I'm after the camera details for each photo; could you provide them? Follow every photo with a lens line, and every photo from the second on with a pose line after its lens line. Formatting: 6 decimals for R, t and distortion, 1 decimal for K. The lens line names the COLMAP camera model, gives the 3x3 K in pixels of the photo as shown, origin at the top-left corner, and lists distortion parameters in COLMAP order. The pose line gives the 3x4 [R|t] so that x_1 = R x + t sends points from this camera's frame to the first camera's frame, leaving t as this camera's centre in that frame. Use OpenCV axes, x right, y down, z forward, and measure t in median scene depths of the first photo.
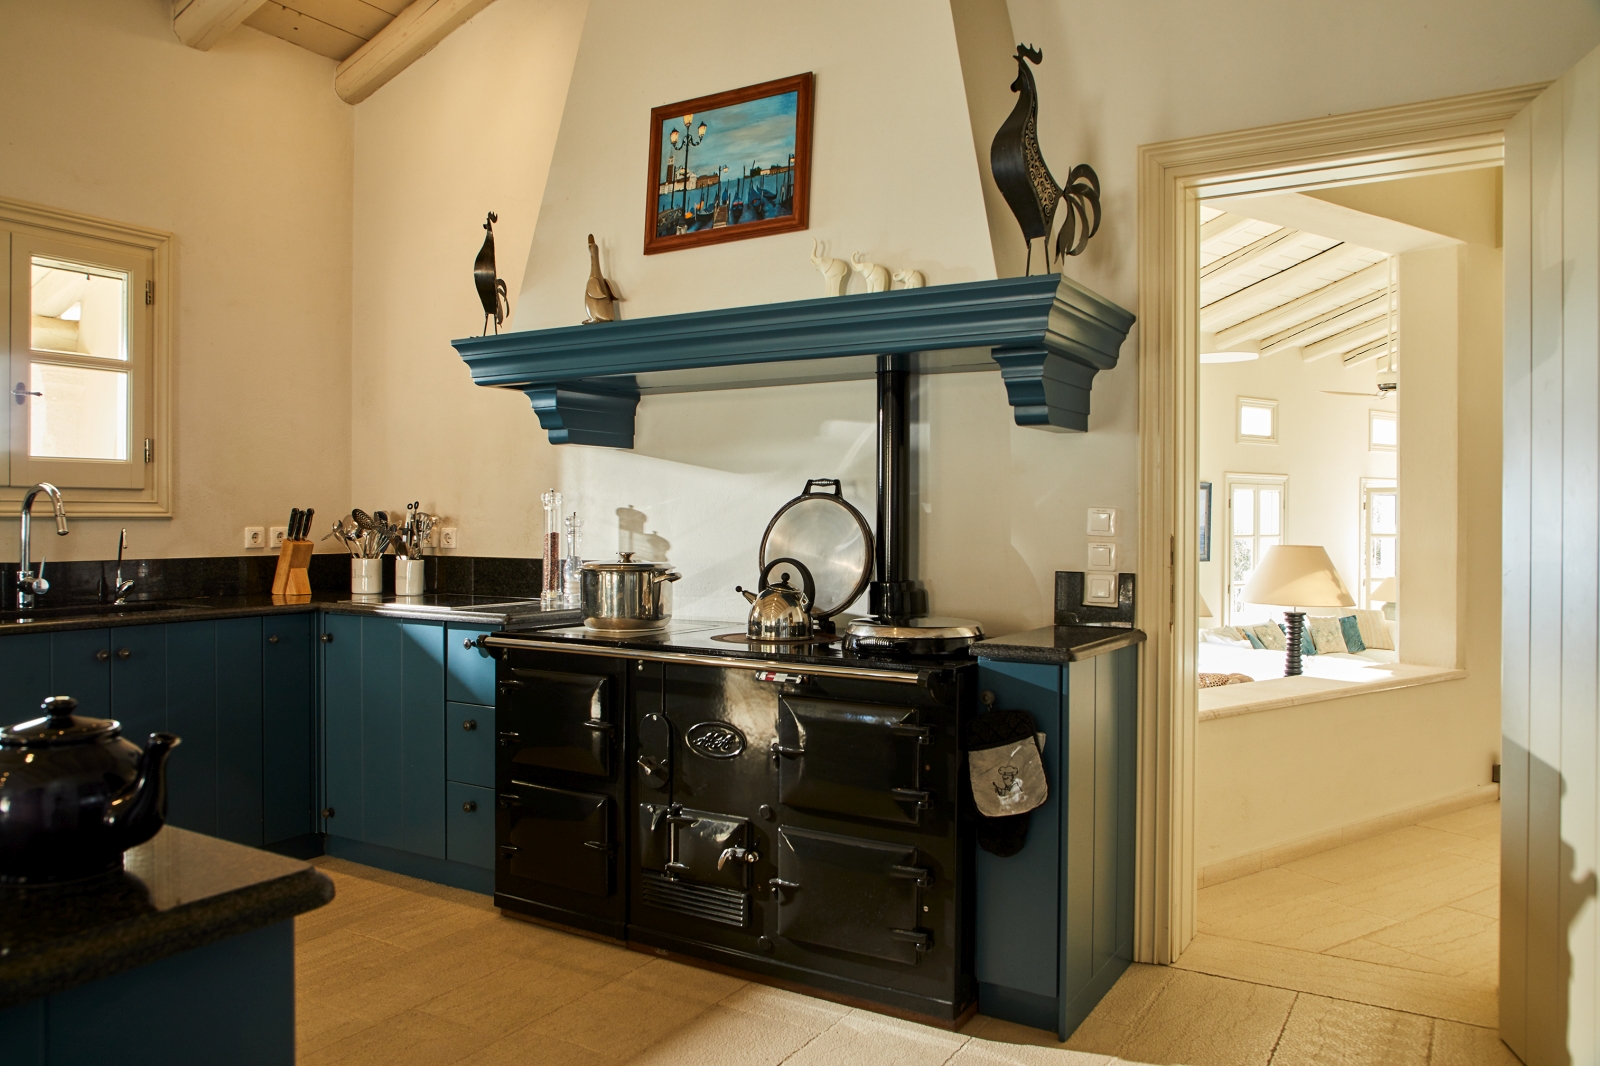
lens RADIAL K [[1117.4, 0, 800.0], [0, 1117.4, 533.0], [0, 0, 1]] dist [-0.002663, -0.001122]
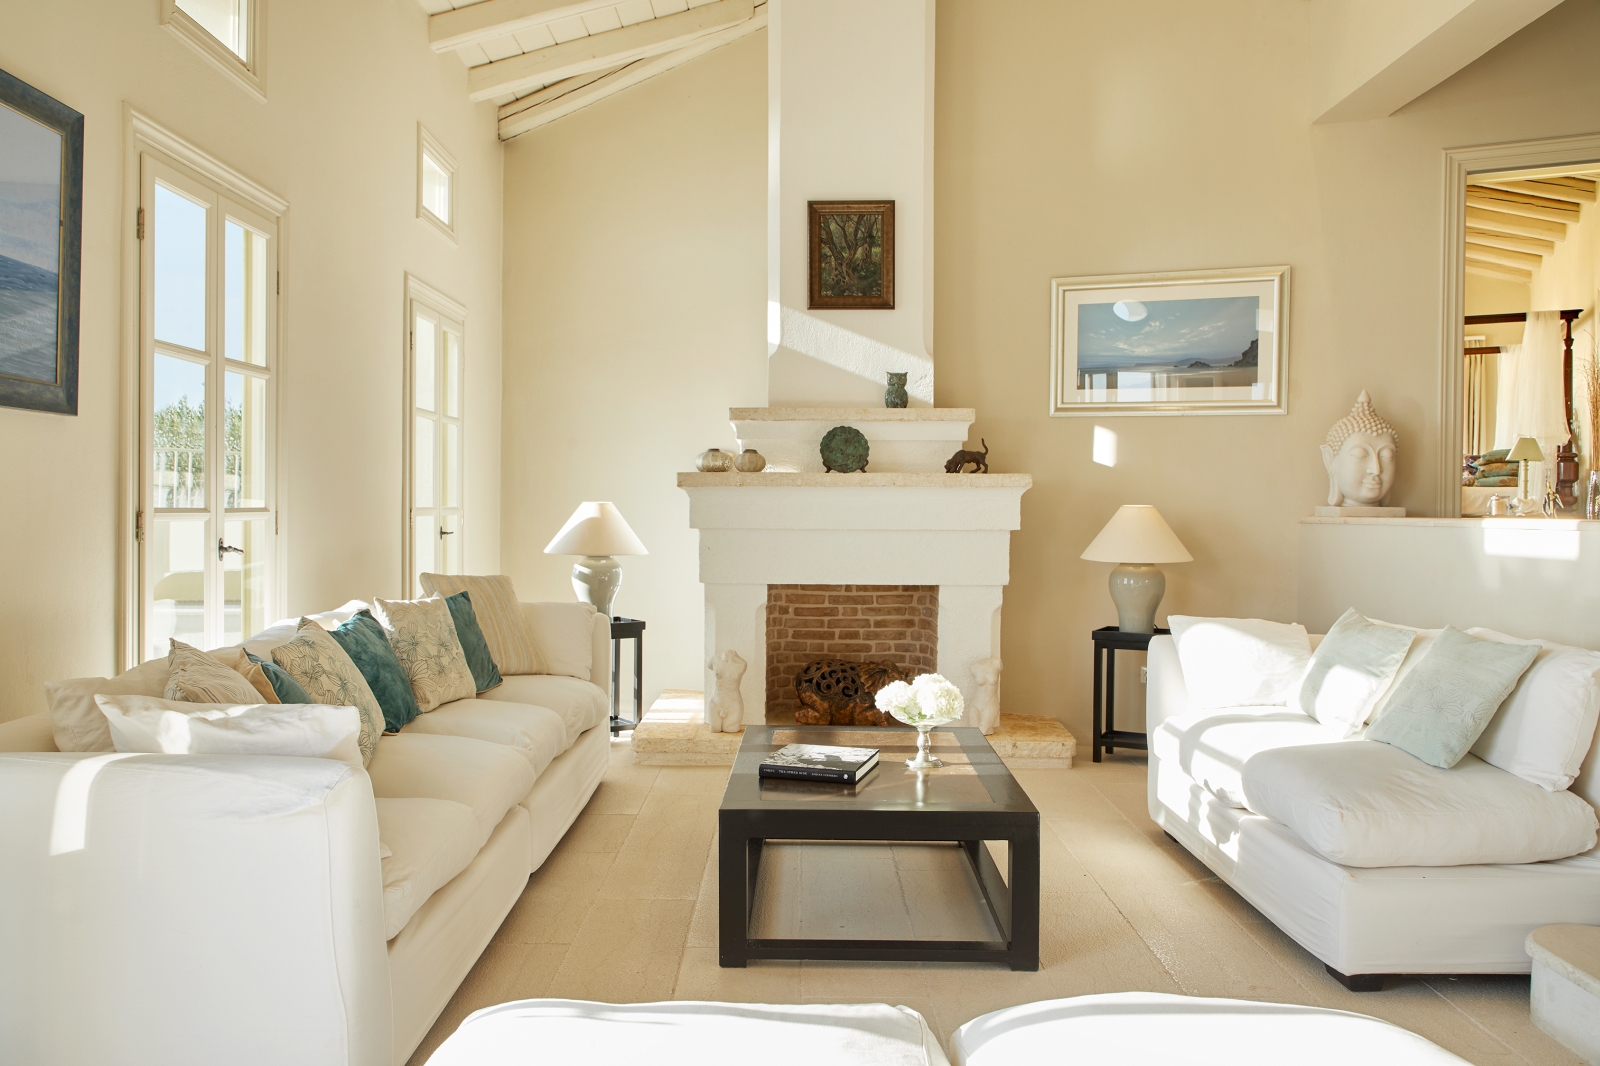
lens RADIAL K [[1285.2, 0, 800.0], [0, 1285.2, 533.0], [0, 0, 1]] dist [-0.028958, 0.008562]
pose [[0.588955, -0.014084, 0.808043, 0.214398], [-0.002100, 0.999818, 0.018958, 0.045462], [-0.808163, -0.012862, 0.588818, 0.655575]]
